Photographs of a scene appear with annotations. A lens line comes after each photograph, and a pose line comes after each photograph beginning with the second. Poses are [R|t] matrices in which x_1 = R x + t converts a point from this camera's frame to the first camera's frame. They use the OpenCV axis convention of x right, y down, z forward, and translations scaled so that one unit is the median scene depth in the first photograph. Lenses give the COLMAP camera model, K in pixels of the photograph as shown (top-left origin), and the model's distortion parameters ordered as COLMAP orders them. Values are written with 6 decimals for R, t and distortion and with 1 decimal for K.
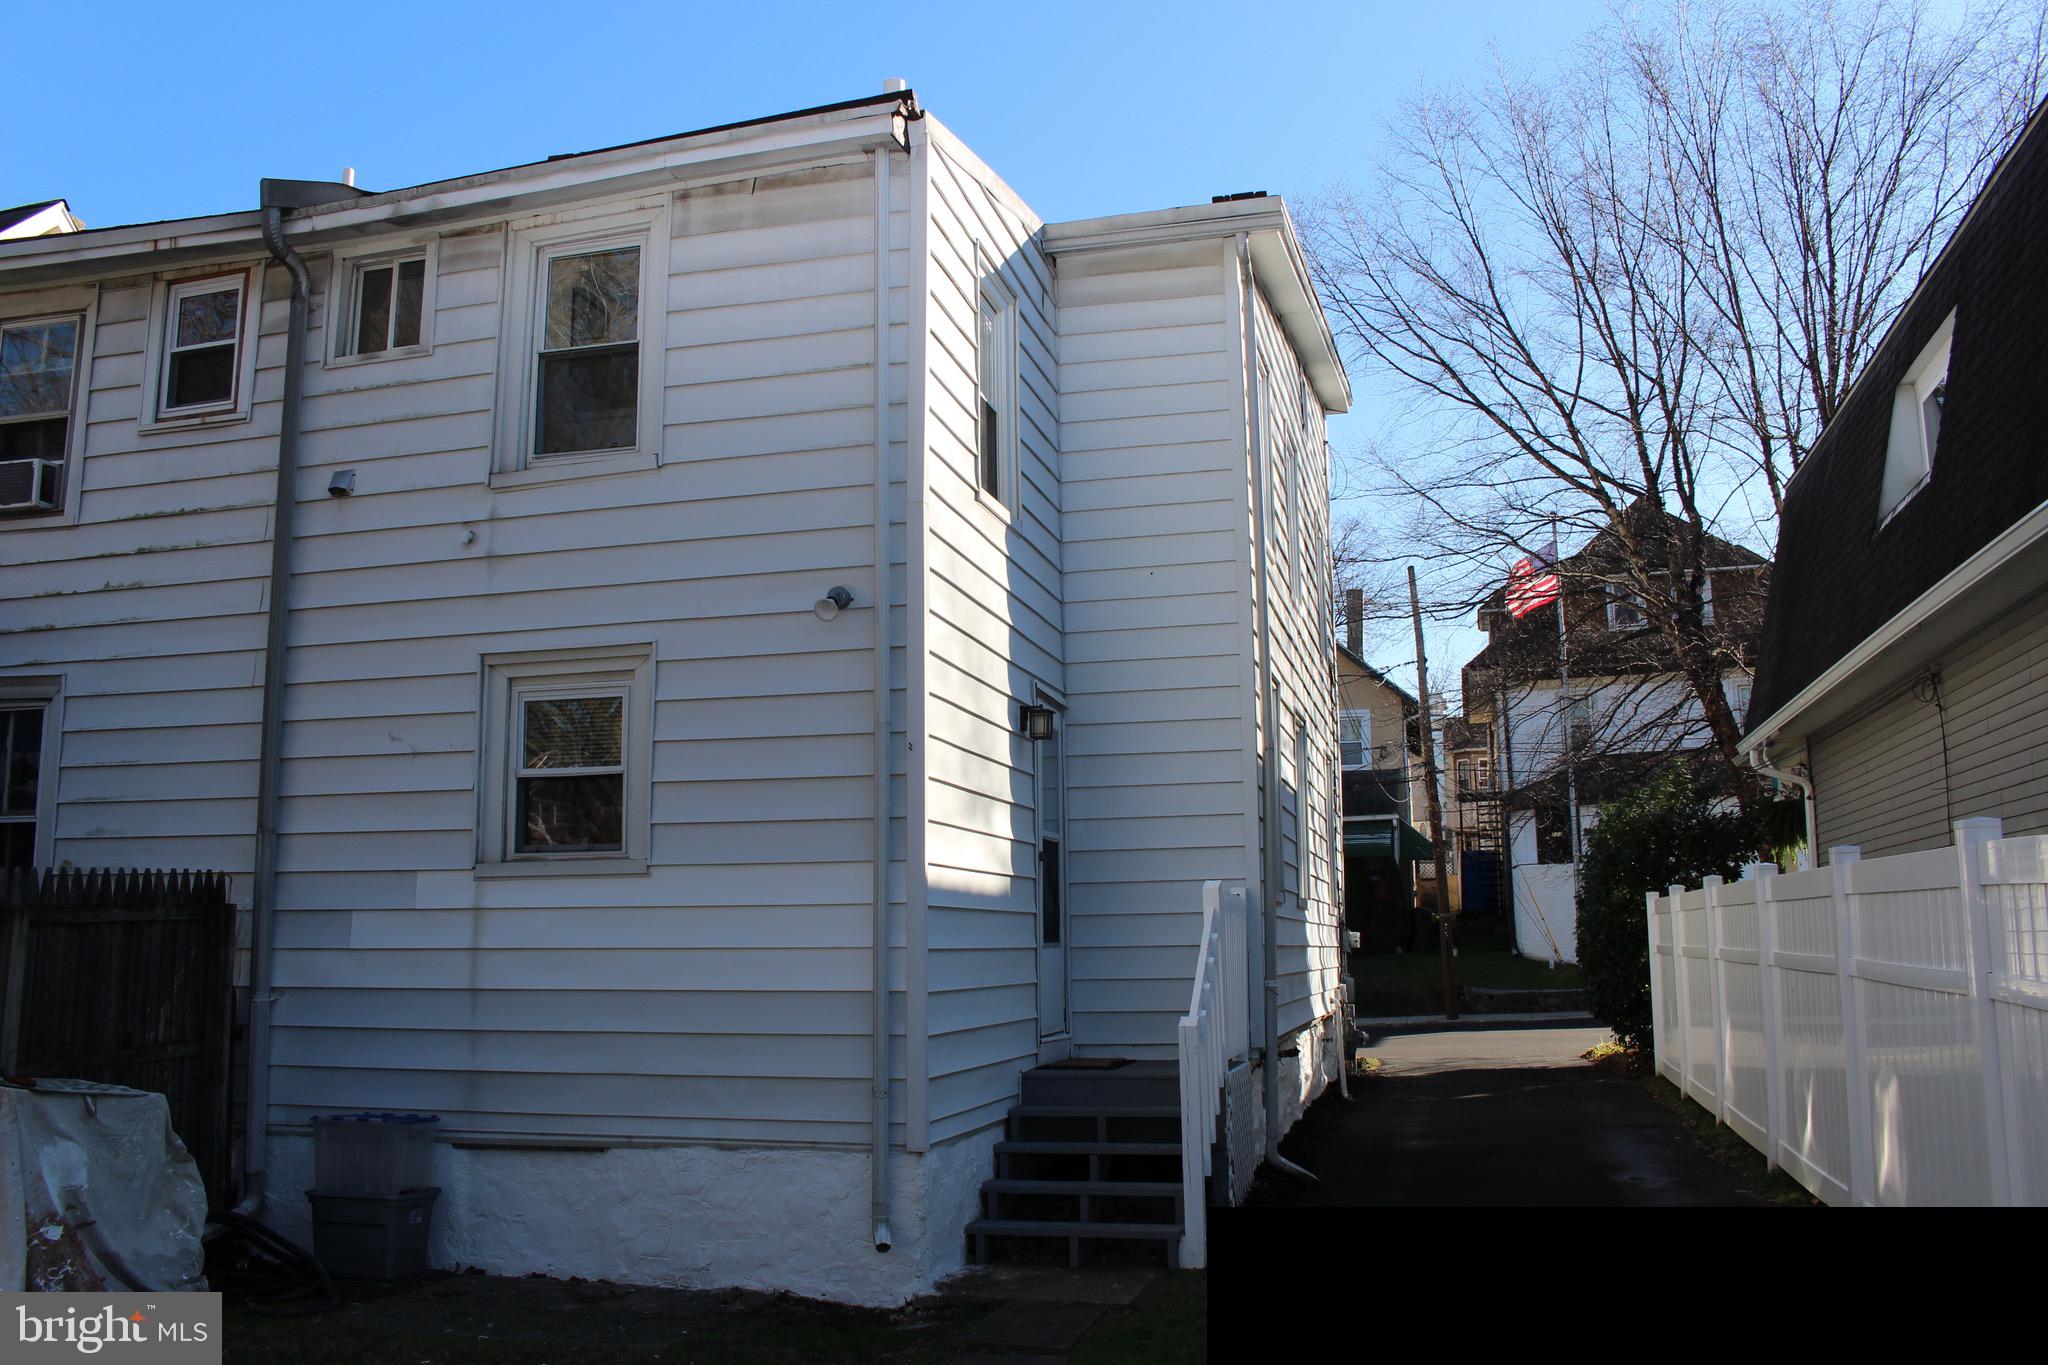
lens RADIAL K [[1695.2, 0, 1024.0], [0, 1695.2, 682.5], [0, 0, 1]] dist [-0.153373, 0.128982]
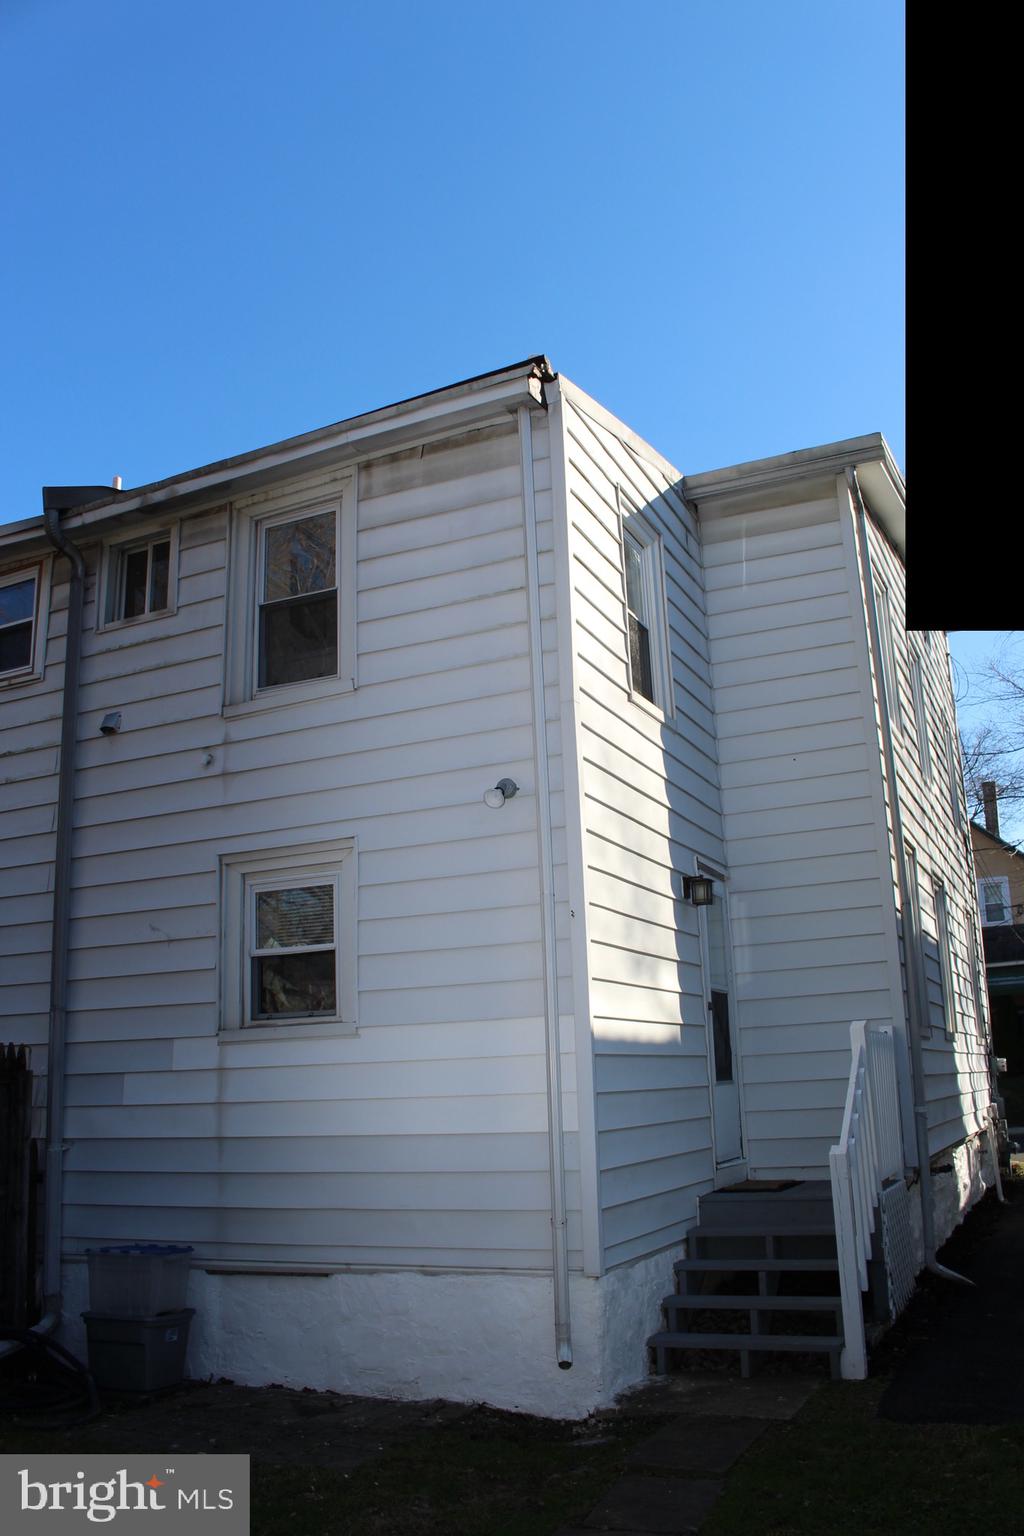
lens RADIAL K [[1271.4, 0, 538.6], [0, 1271.4, 788.3], [0, 0, 1]] dist [-0.153373, 0.128982]
pose [[0.985826, -0.065105, -0.154625, 0.042754], [0.053598, 0.995554, -0.077461, 0.016934], [0.158981, 0.068075, 0.984932, 0.136355]]
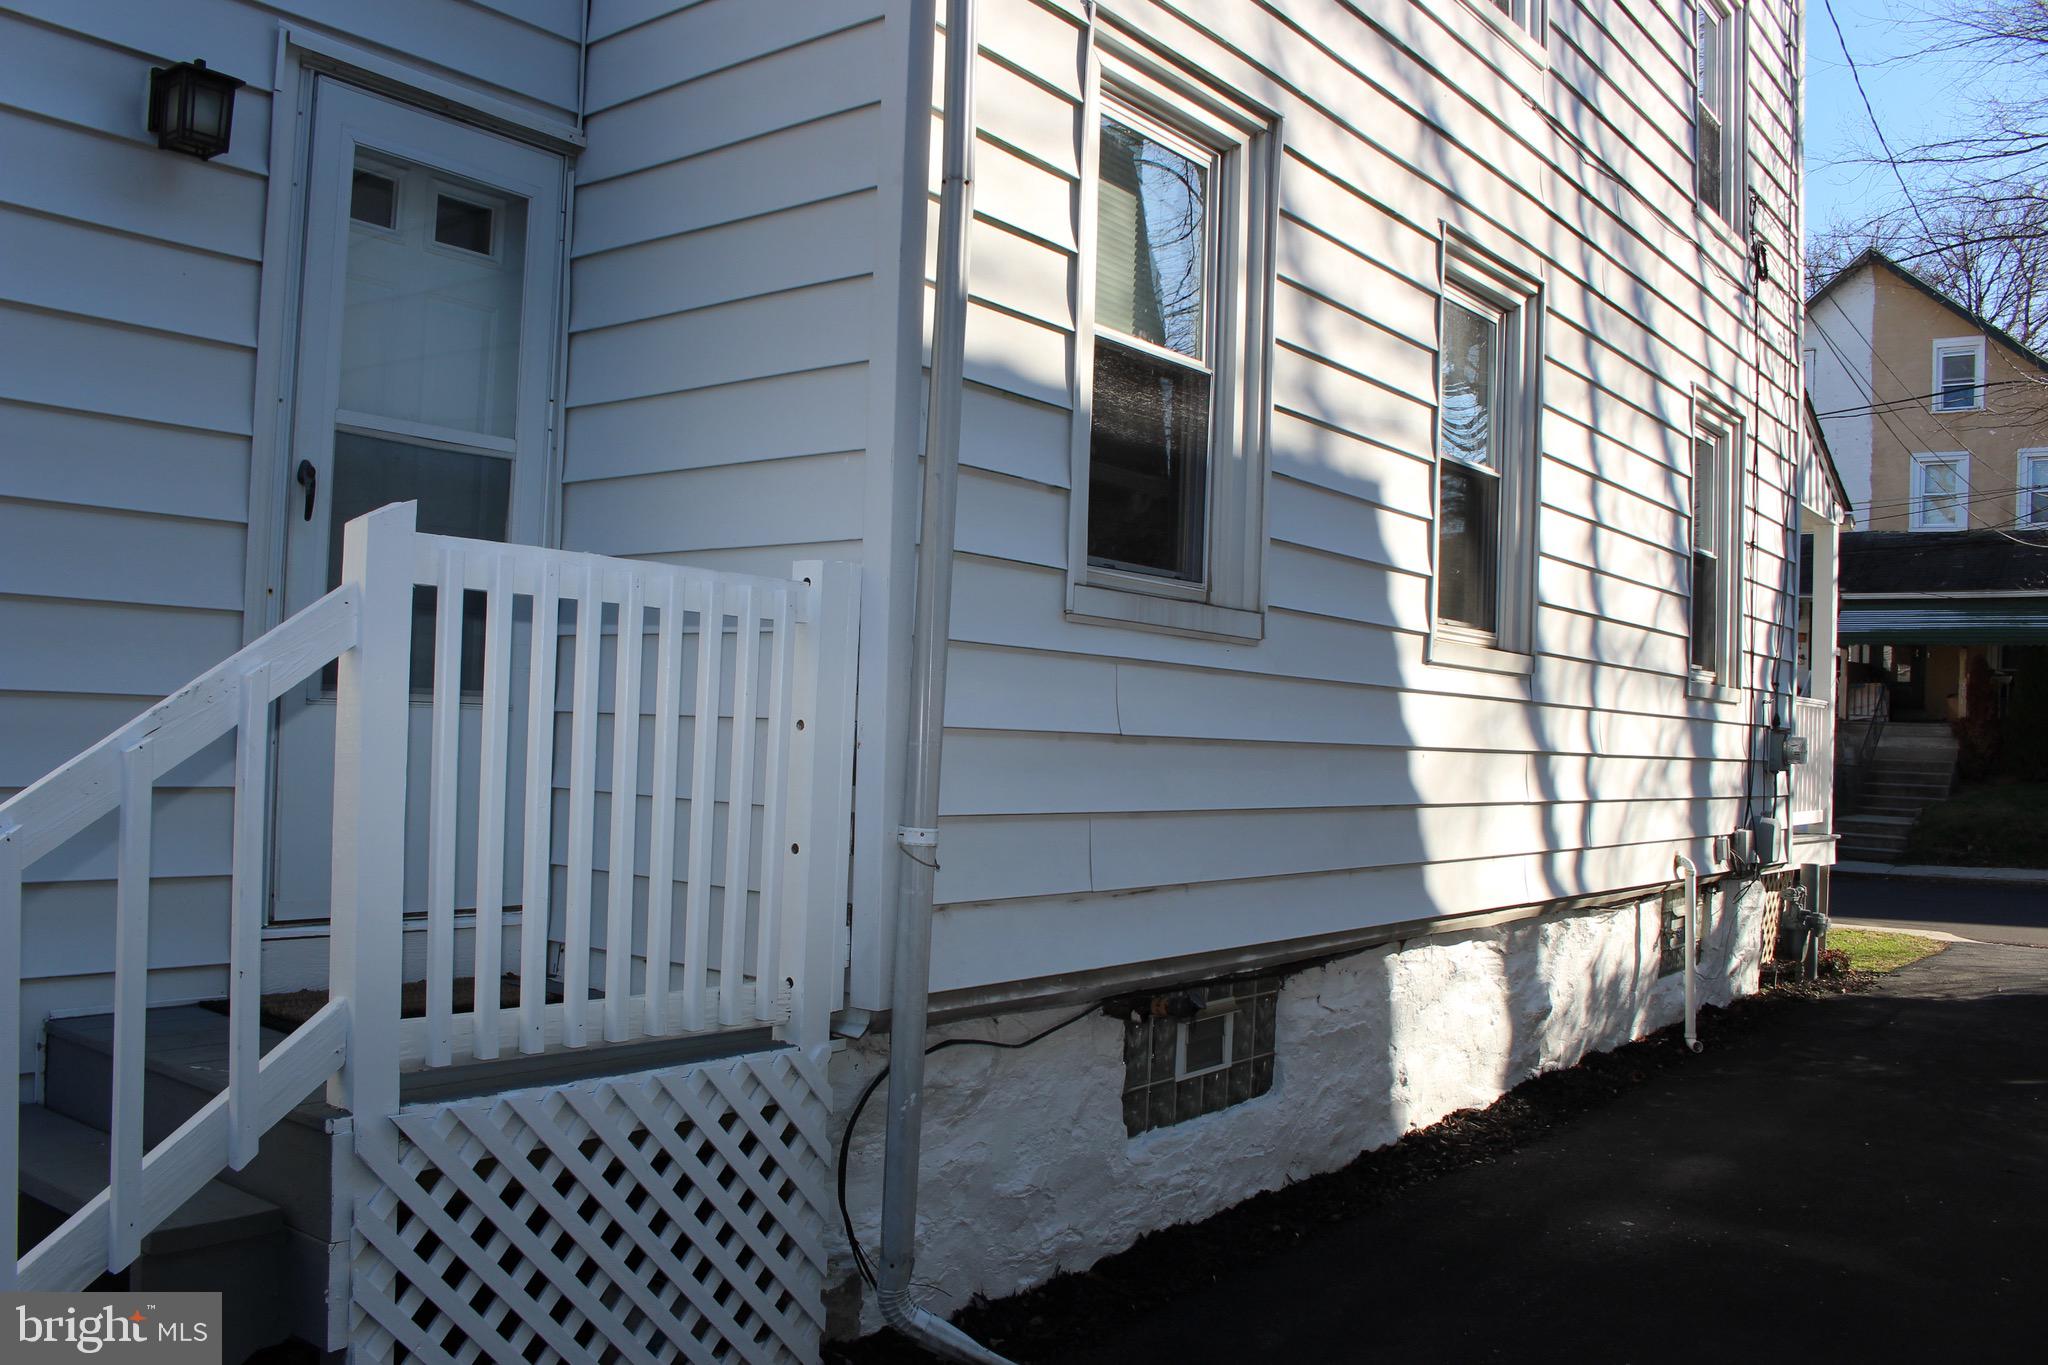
lens RADIAL K [[1695.2, 0, 1024.0], [0, 1695.2, 682.5], [0, 0, 1]] dist [-0.153373, 0.128982]
pose [[0.910384, 0.033549, -0.412402, 0.366885], [0.018013, 0.992549, 0.120509, 0.119919], [0.413372, -0.117138, 0.902996, 0.799721]]
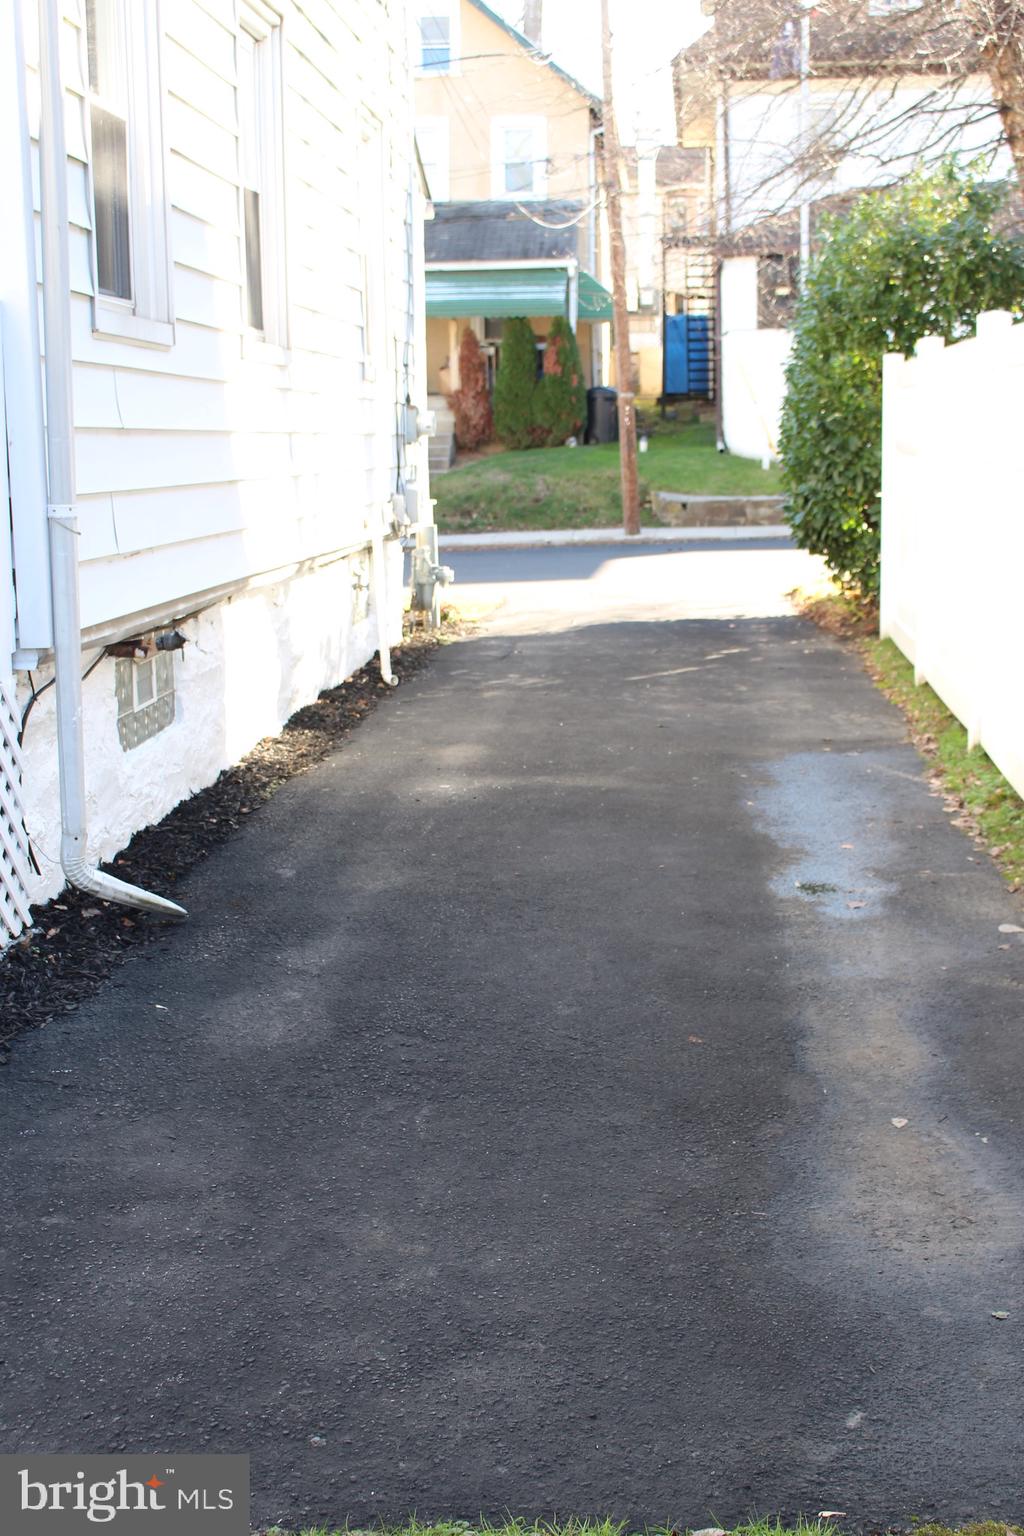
lens RADIAL K [[2060.8, 0, 512.0], [0, 2060.8, 768.0], [0, 0, 1]] dist [-0.053827, -0.023823]
pose [[0.985107, -0.031043, 0.169115, 0.198641], [-0.022798, 0.951301, 0.307419, 0.079559], [-0.170423, -0.306697, 0.936426, 0.491795]]
